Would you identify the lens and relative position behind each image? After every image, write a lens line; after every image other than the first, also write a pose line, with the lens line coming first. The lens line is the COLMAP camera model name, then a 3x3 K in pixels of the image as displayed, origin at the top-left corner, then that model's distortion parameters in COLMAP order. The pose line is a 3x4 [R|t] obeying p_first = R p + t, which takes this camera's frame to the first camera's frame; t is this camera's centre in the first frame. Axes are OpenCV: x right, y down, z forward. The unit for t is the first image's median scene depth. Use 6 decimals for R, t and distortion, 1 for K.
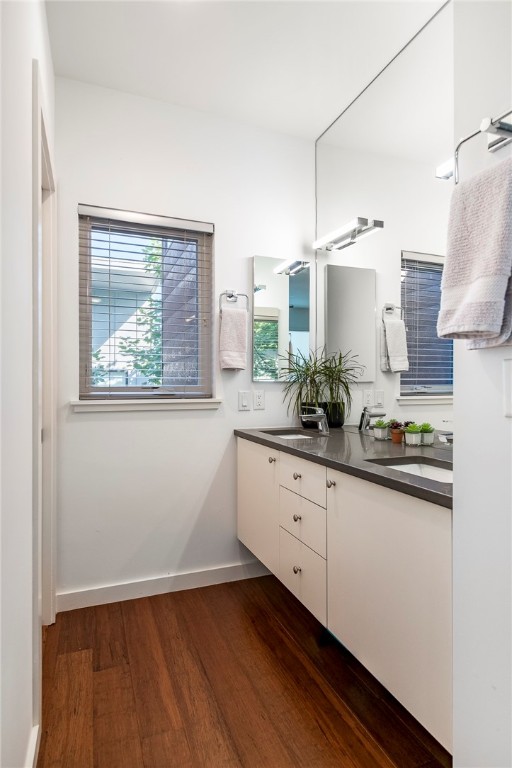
lens RADIAL K [[430.7, 0, 255.8], [0, 430.7, 385.0], [0, 0, 1]] dist [0.005005, 0.000170]
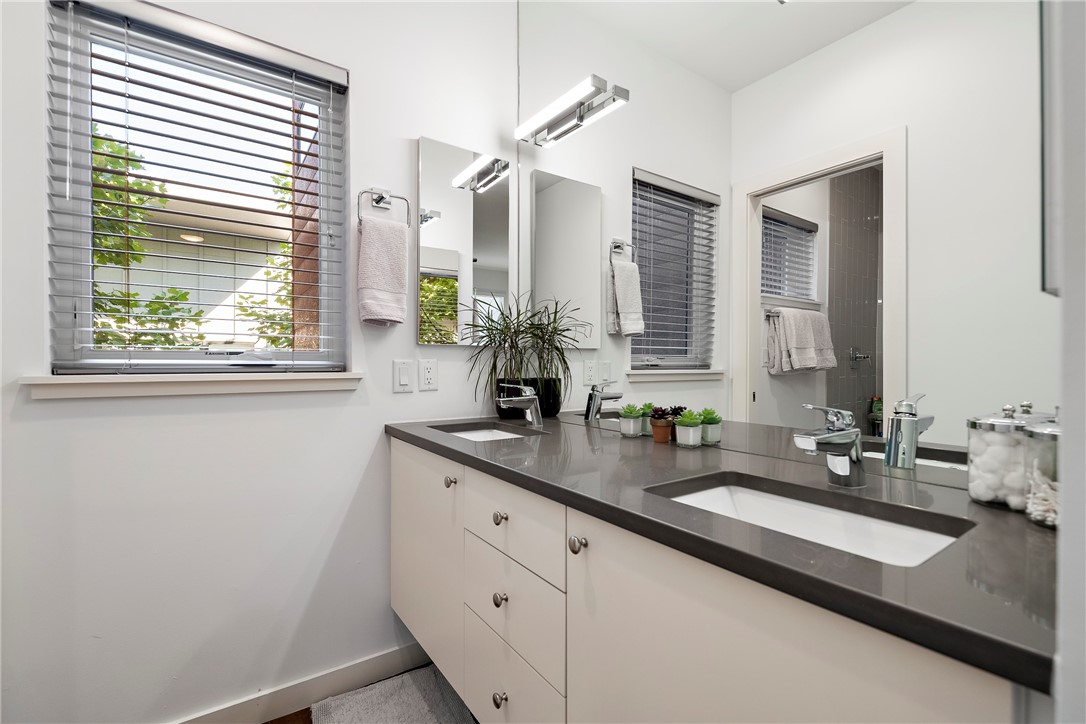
lens RADIAL K [[472.9, 0, 537.0], [0, 472.9, 363.8], [0, 0, 1]] dist [-0.004433, -0.000395]
pose [[0.975419, 0.000473, 0.220359, 0.010197], [0.000038, 0.999997, -0.002312, 0.020732], [-0.220359, 0.002264, 0.975416, 0.310983]]
